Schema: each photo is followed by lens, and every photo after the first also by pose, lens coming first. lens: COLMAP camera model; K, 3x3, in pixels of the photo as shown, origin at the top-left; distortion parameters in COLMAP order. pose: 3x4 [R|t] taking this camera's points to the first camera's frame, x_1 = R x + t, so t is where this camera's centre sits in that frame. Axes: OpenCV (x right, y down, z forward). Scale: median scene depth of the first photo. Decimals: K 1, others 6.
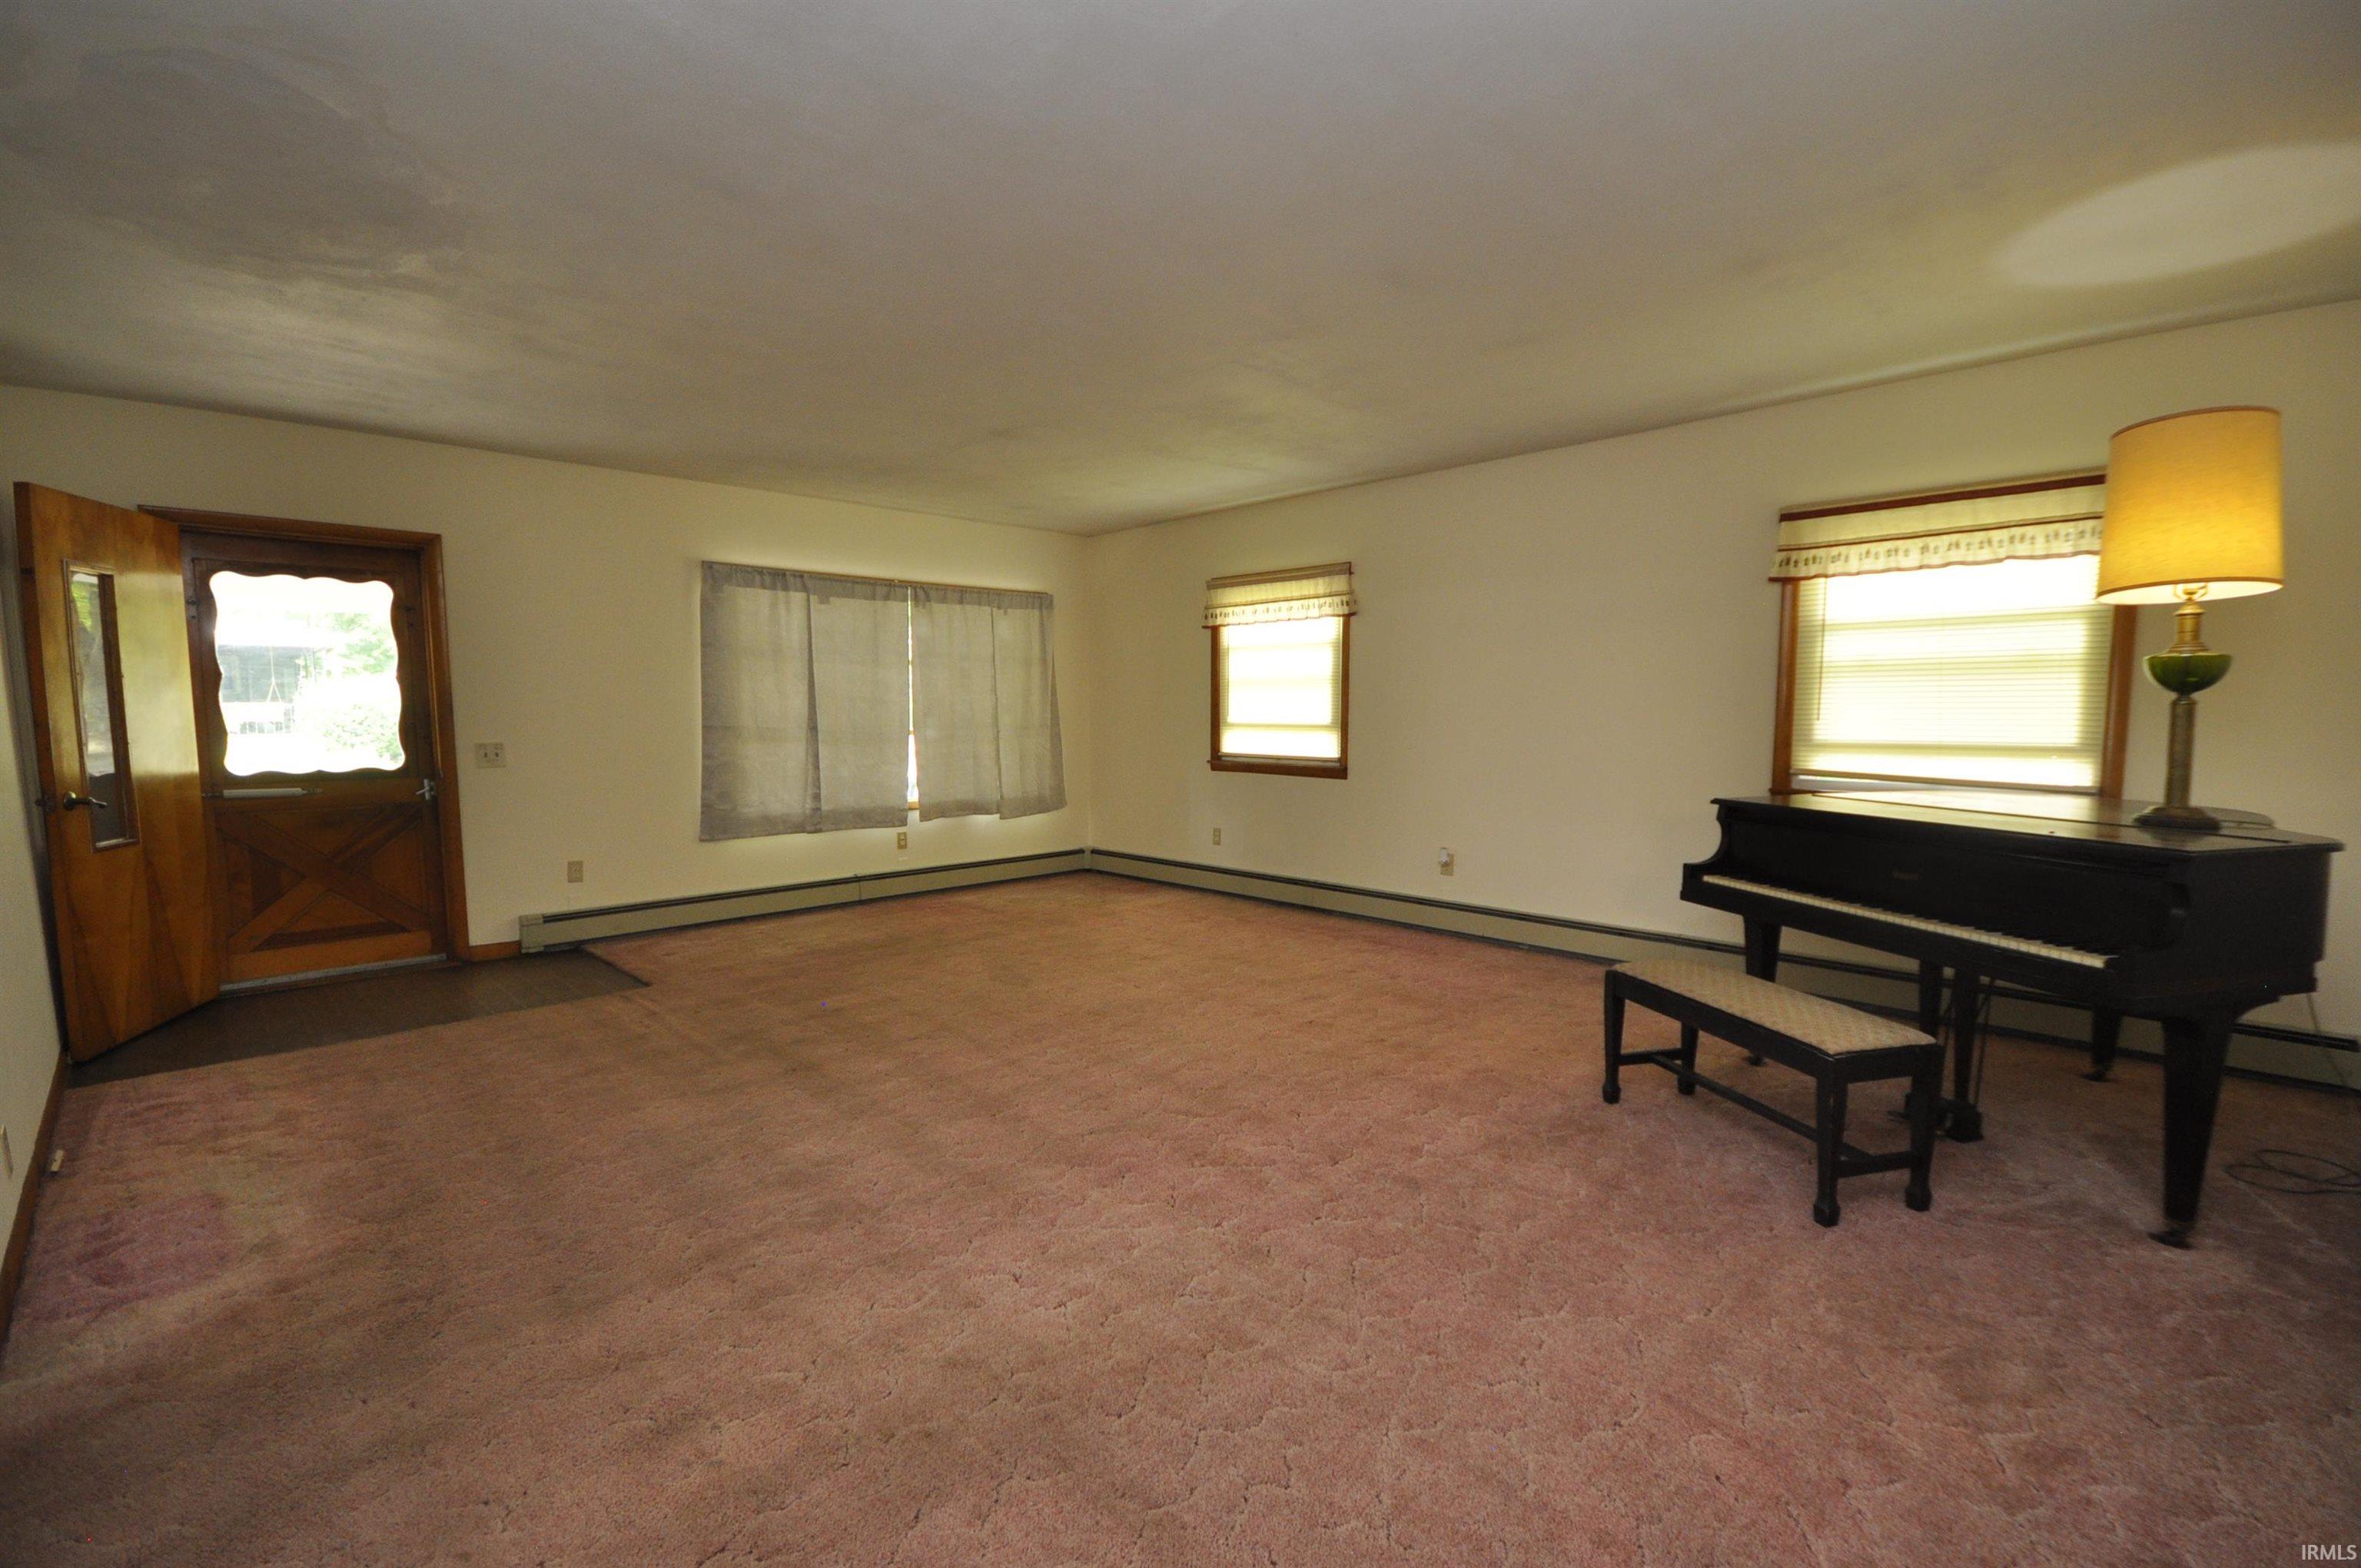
lens RADIAL K [[1026.8, 0, 1186.8], [0, 1026.8, 794.4], [0, 0, 1]] dist [0.002436, -0.006333]
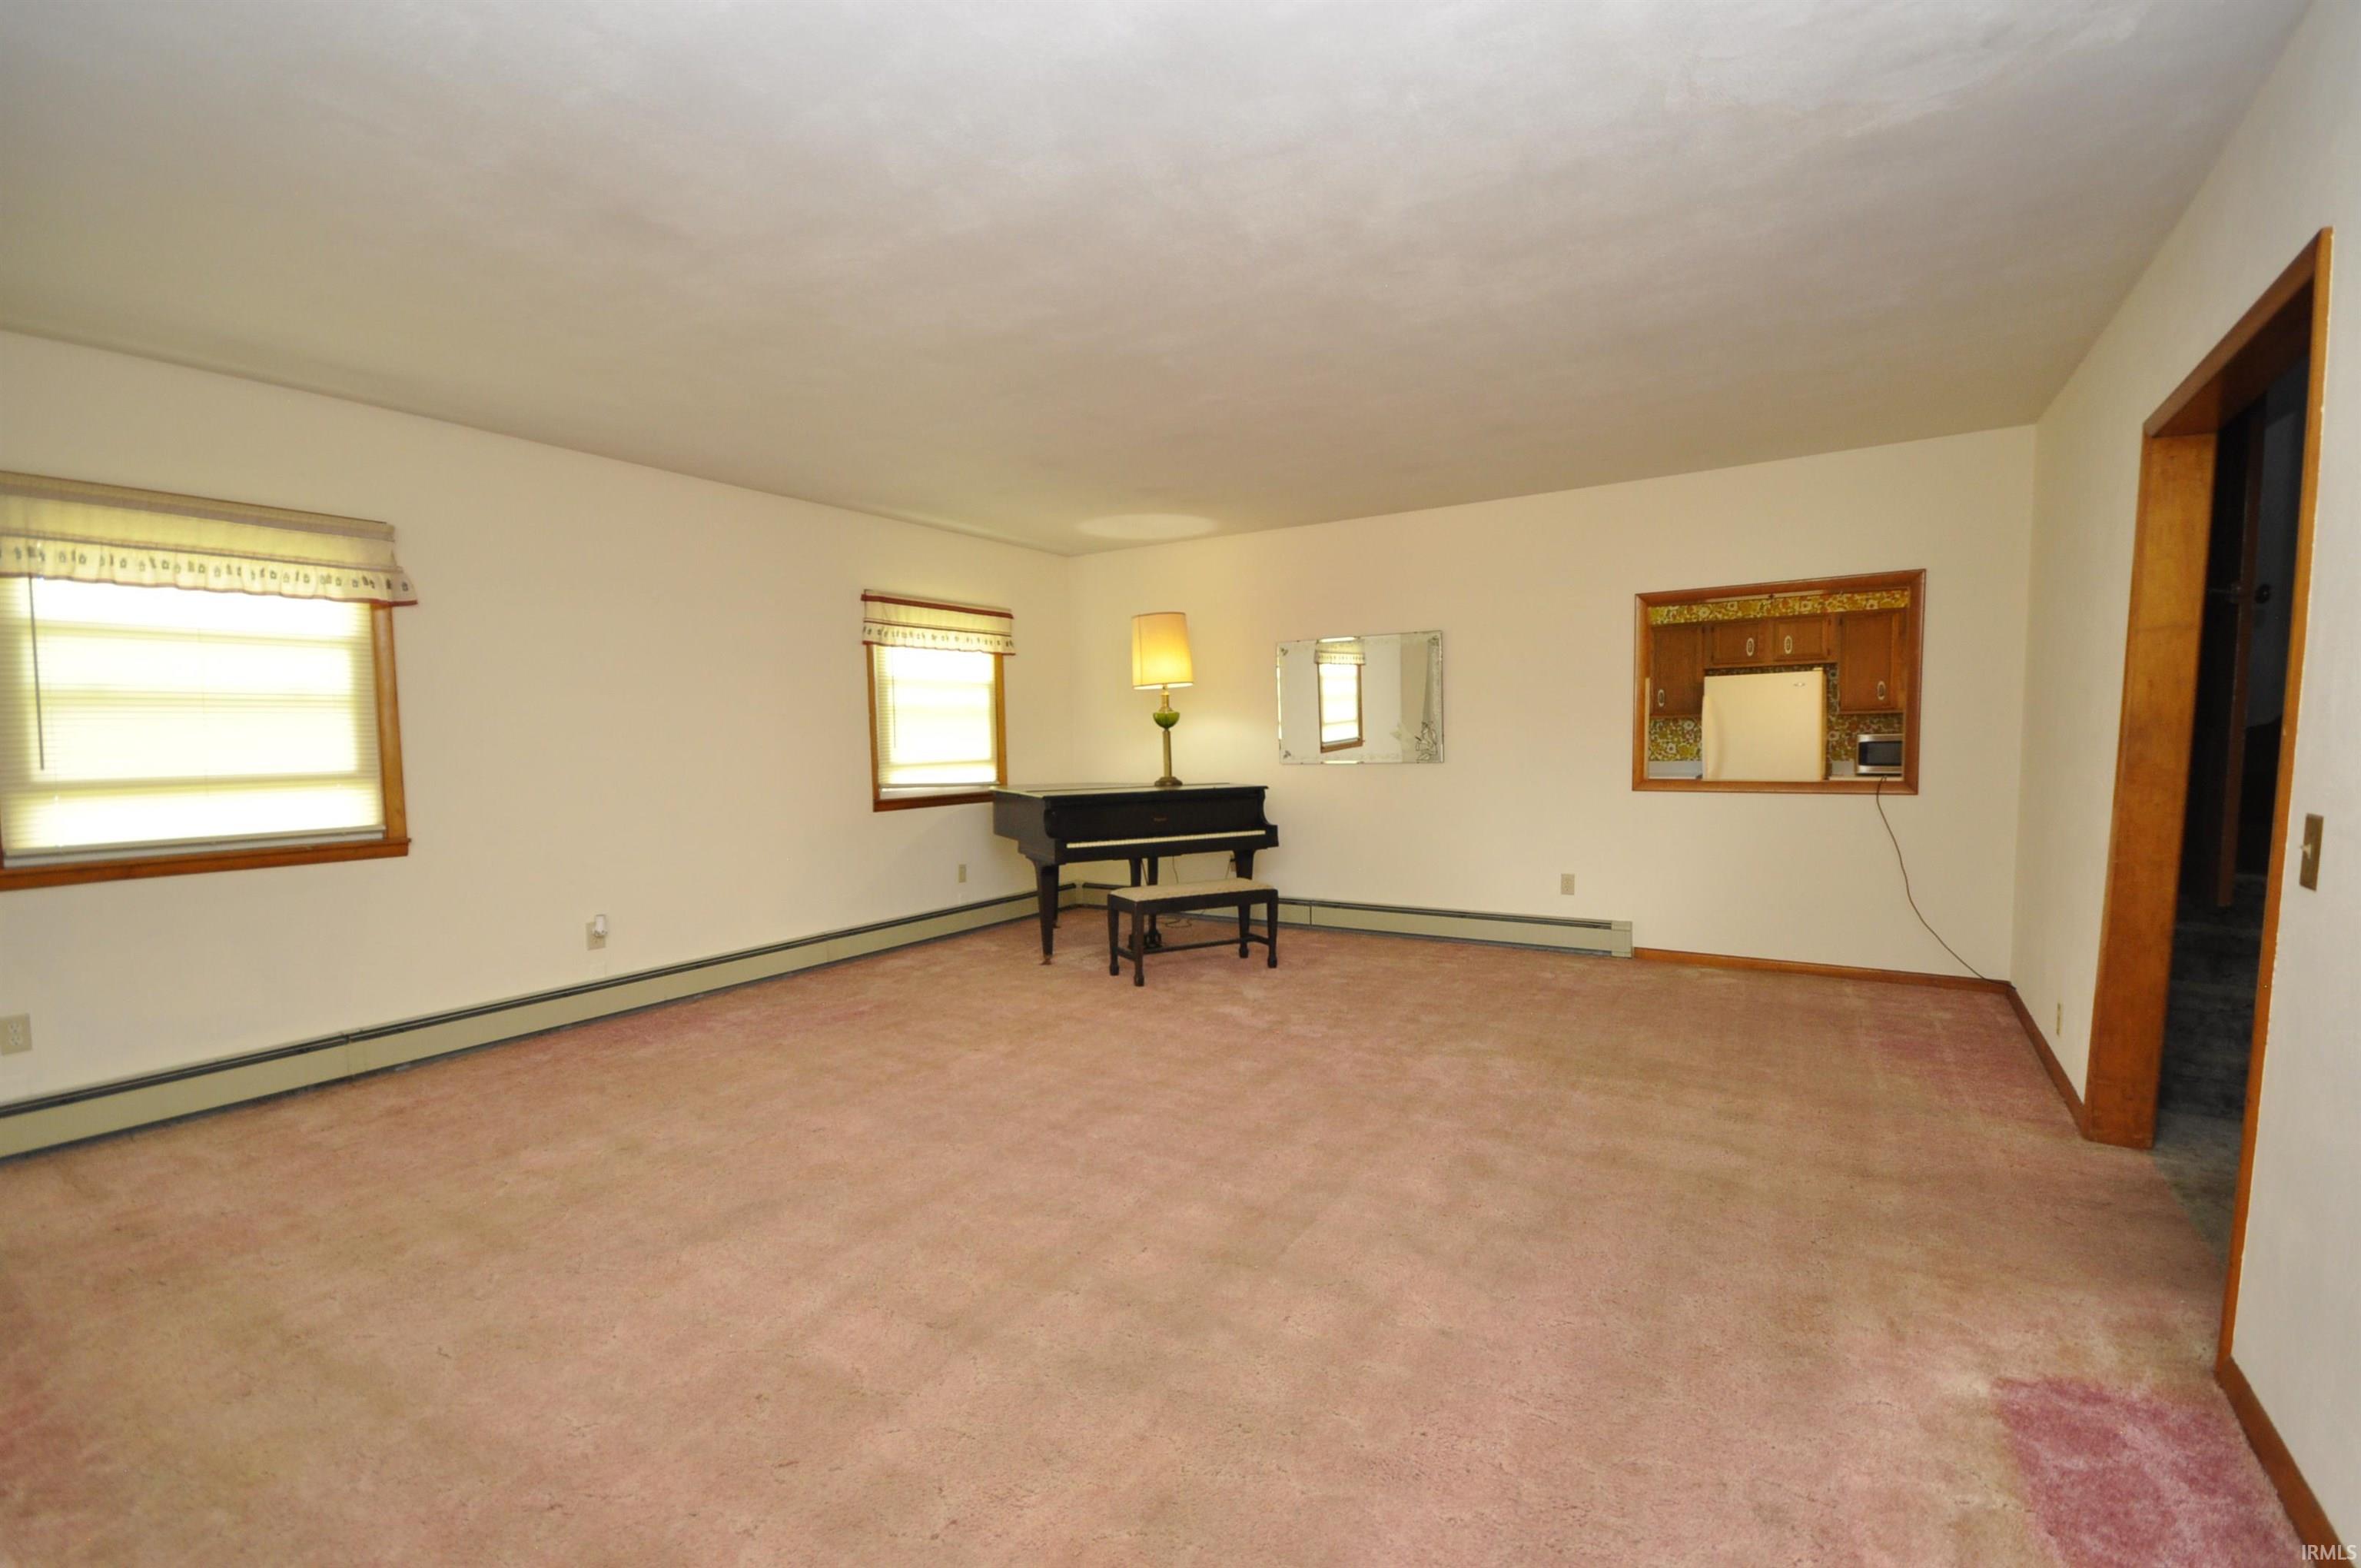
lens RADIAL K [[1026.8, 0, 1184.4], [0, 1026.8, 773.5], [0, 0, 1]] dist [0.002436, -0.006333]
pose [[-0.241237, -0.035611, 0.969813, -0.840904], [0.093485, 0.993826, 0.059747, -0.083615], [-0.965953, 0.105076, -0.236418, 0.953369]]
